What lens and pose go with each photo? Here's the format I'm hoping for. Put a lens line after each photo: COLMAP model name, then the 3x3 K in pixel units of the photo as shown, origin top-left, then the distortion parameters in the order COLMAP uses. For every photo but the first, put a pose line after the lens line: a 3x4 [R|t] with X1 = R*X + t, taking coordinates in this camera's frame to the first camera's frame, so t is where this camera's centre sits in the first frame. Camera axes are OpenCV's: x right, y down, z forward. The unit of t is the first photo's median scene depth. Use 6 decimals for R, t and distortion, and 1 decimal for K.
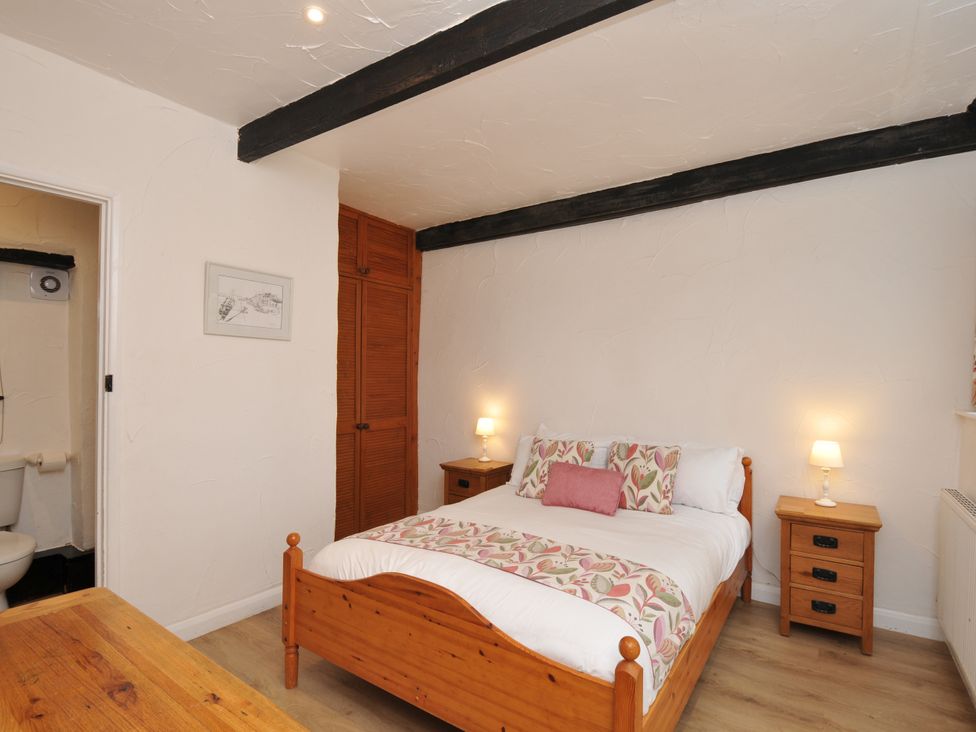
lens RADIAL K [[501.2, 0, 498.3], [0, 501.2, 370.4], [0, 0, 1]] dist [0.010392, 0.000045]
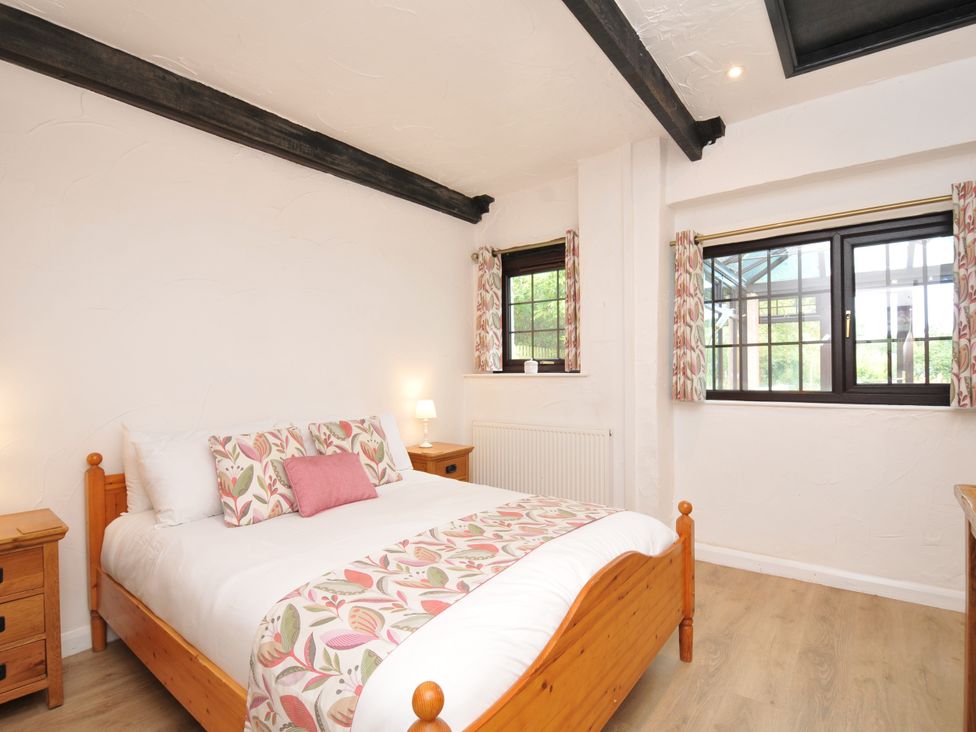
lens RADIAL K [[486.0, 0, 491.1], [0, 486.0, 370.3], [0, 0, 1]] dist [-0.015910, -0.001487]
pose [[0.052588, -0.000606, 0.998616, -0.622072], [-0.001336, 0.999999, 0.000677, 0.059657], [-0.998615, -0.001370, 0.052587, 0.738222]]
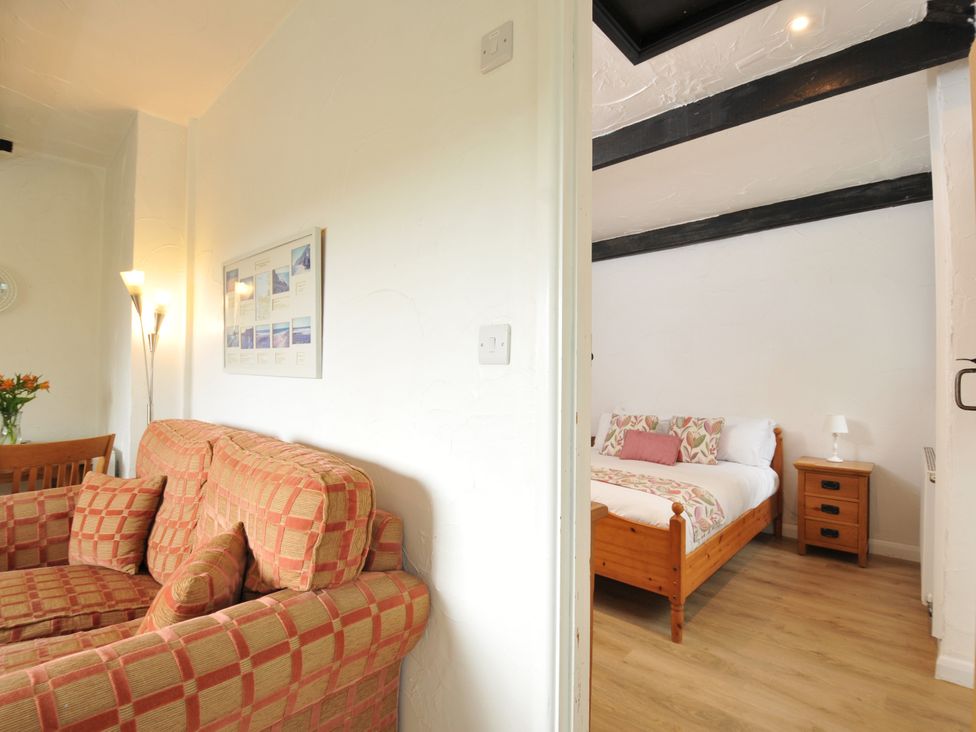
lens RADIAL K [[486.0, 0, 491.1], [0, 486.0, 370.3], [0, 0, 1]] dist [-0.015910, -0.001487]
pose [[0.989489, 0.000096, -0.144611, -0.075073], [-0.000935, 0.999983, -0.005734, 0.030777], [0.144608, 0.005809, 0.989472, -0.404662]]
